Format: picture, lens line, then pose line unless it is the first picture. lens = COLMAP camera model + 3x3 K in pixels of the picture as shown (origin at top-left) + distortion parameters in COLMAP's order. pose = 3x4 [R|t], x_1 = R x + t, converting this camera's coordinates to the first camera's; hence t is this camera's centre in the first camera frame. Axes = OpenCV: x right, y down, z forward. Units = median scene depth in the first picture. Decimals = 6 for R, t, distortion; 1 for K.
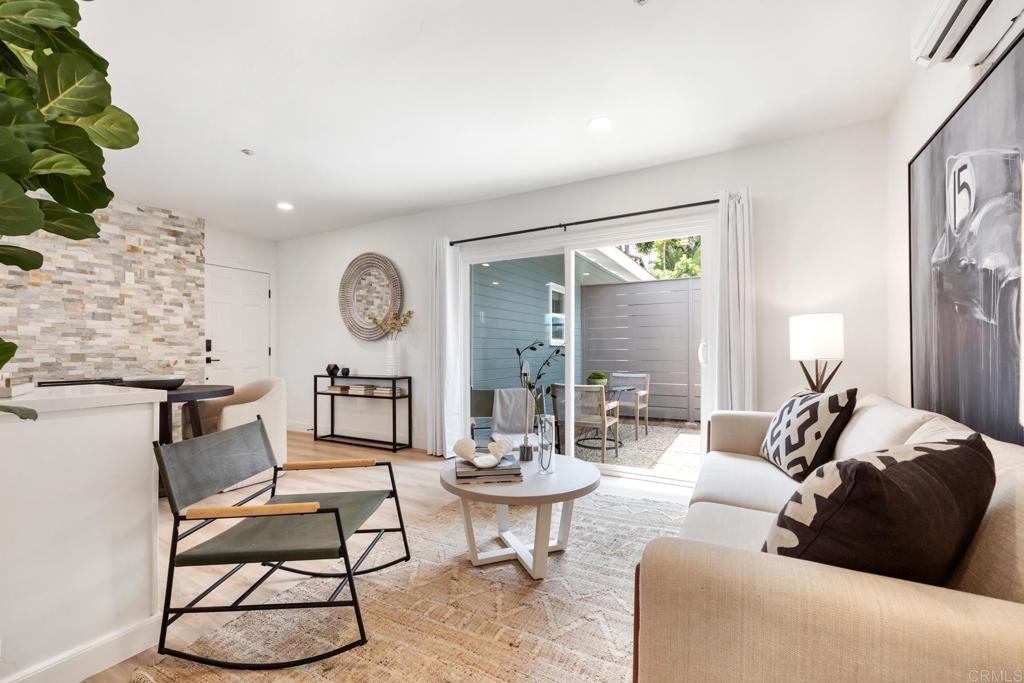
lens RADIAL K [[433.8, 0, 510.9], [0, 433.8, 346.1], [0, 0, 1]] dist [-0.000408, -0.000261]
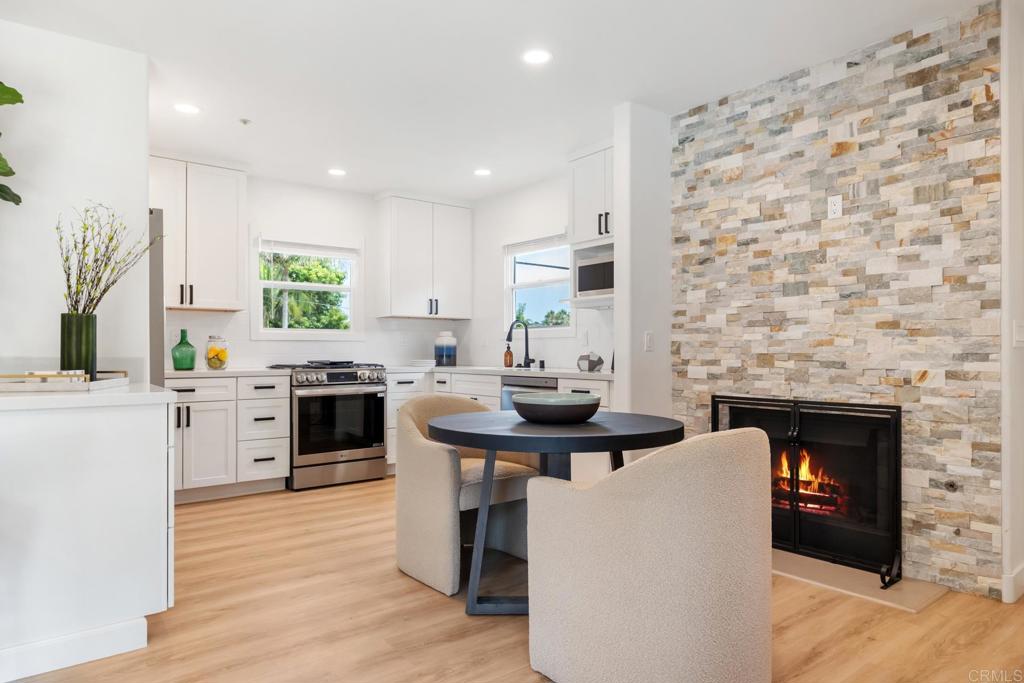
lens RADIAL K [[624.7, 0, 510.7], [0, 624.7, 349.9], [0, 0, 1]] dist [0.005200, -0.000313]
pose [[-0.389014, -0.006635, -0.921208, -0.046038], [0.007543, 0.999918, -0.010388, 0.016527], [0.921201, -0.010990, -0.388931, 0.924256]]
